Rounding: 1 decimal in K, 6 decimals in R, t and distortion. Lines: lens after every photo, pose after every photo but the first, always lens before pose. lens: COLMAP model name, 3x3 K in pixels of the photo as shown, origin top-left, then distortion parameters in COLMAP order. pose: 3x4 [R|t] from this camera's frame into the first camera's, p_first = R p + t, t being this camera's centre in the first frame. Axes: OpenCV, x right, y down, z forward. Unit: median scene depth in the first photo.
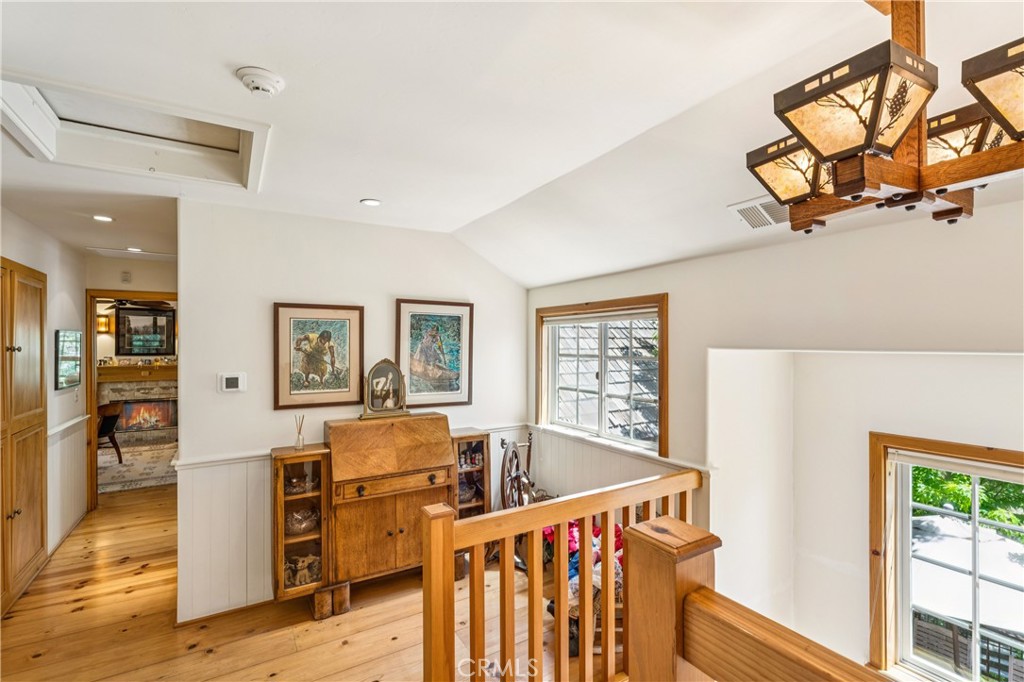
lens RADIAL K [[464.4, 0, 515.7], [0, 464.4, 342.9], [0, 0, 1]] dist [-0.001989, -0.000515]
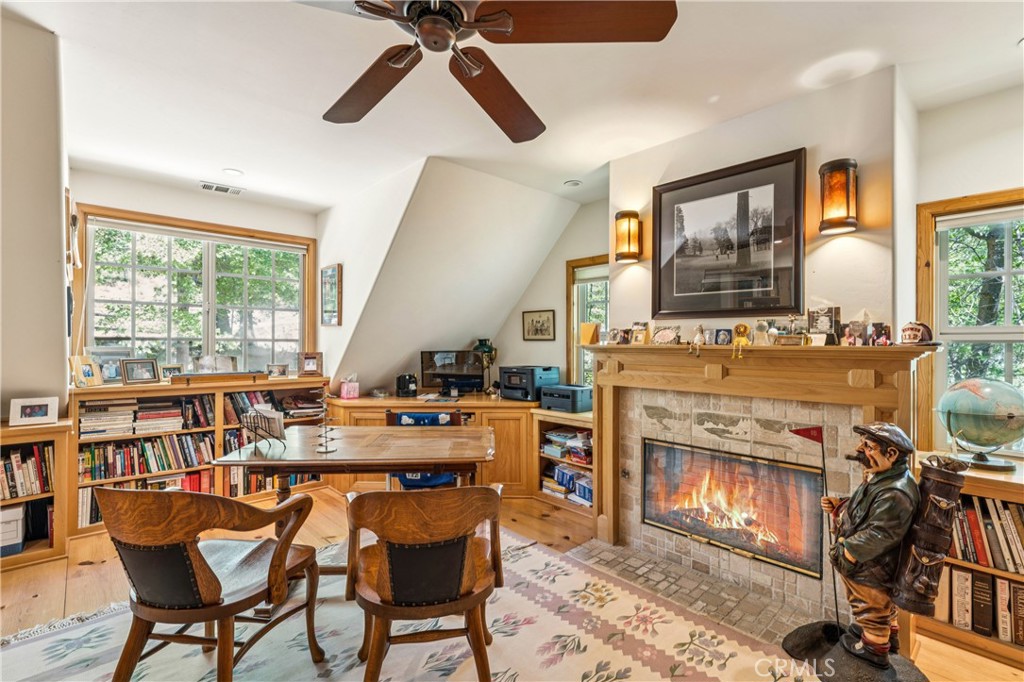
lens RADIAL K [[464.4, 0, 511.2], [0, 464.4, 340.5], [0, 0, 1]] dist [-0.001989, -0.000515]
pose [[0.209803, 0.002294, -0.977741, -0.519760], [-0.001396, 0.999997, 0.002047, 0.044479], [0.977743, 0.000935, 0.209805, 0.804486]]
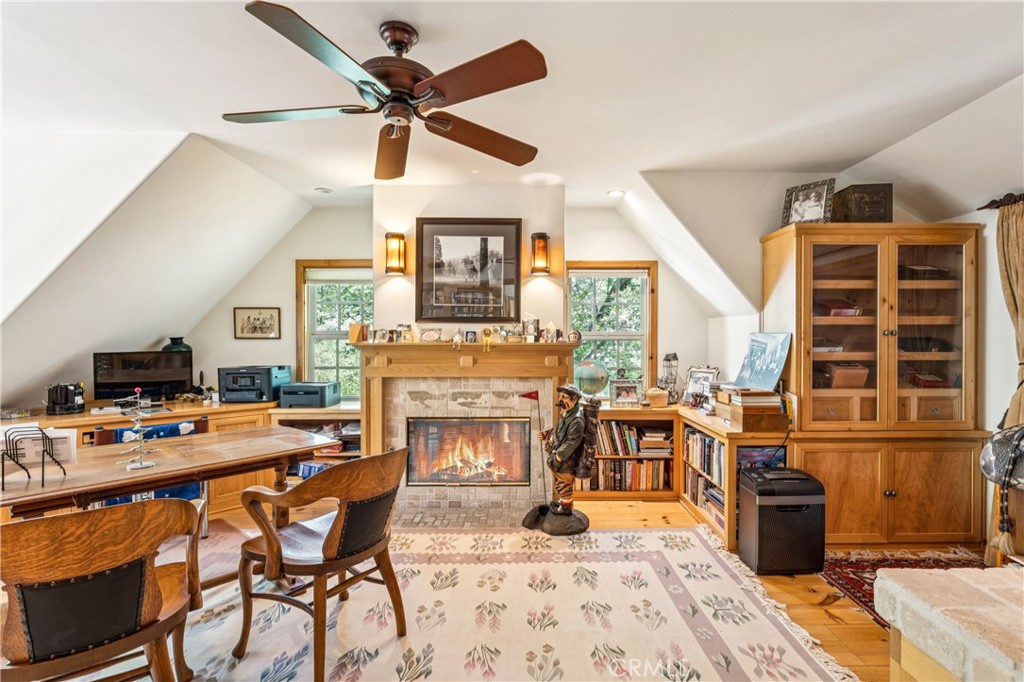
lens RADIAL K [[464.4, 0, 541.8], [0, 464.4, 343.4], [0, 0, 1]] dist [-0.001989, -0.000515]
pose [[0.865913, 0.008474, -0.500122, -0.514827], [-0.004022, 0.999942, 0.009979, 0.044059], [0.500178, -0.006630, 0.865897, 0.652327]]
